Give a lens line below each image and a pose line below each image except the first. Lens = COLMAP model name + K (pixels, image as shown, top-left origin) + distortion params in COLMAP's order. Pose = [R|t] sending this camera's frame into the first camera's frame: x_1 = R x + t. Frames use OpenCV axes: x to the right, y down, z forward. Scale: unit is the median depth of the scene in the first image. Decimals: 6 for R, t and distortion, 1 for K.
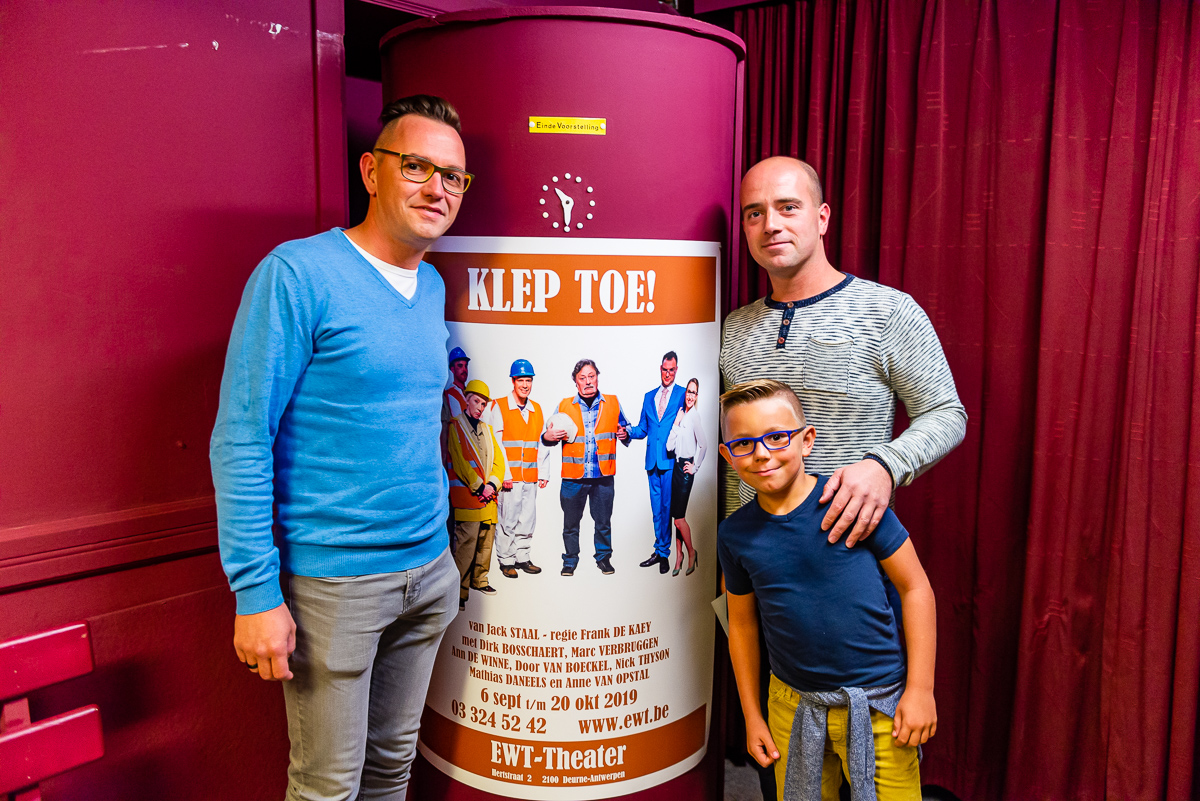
lens RADIAL K [[932.6, 0, 604.4], [0, 932.6, 400.7], [0, 0, 1]] dist [0.009463, -0.005610]
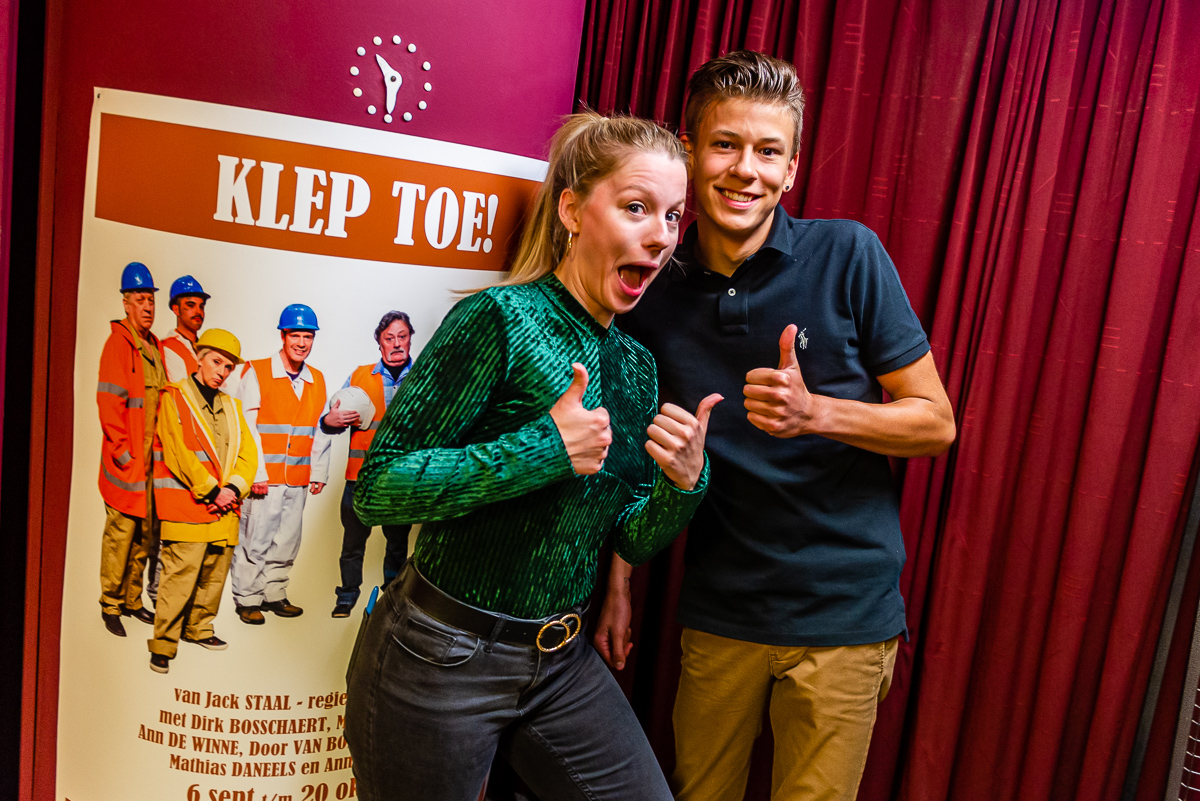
lens RADIAL K [[961.7, 0, 620.5], [0, 961.7, 369.2], [0, 0, 1]] dist [0.011520, -0.023182]
pose [[0.907012, 0.049797, 0.418151, -0.158759], [-0.069724, 0.997037, 0.032503, -0.034860], [-0.415293, -0.058636, 0.907796, 0.267574]]
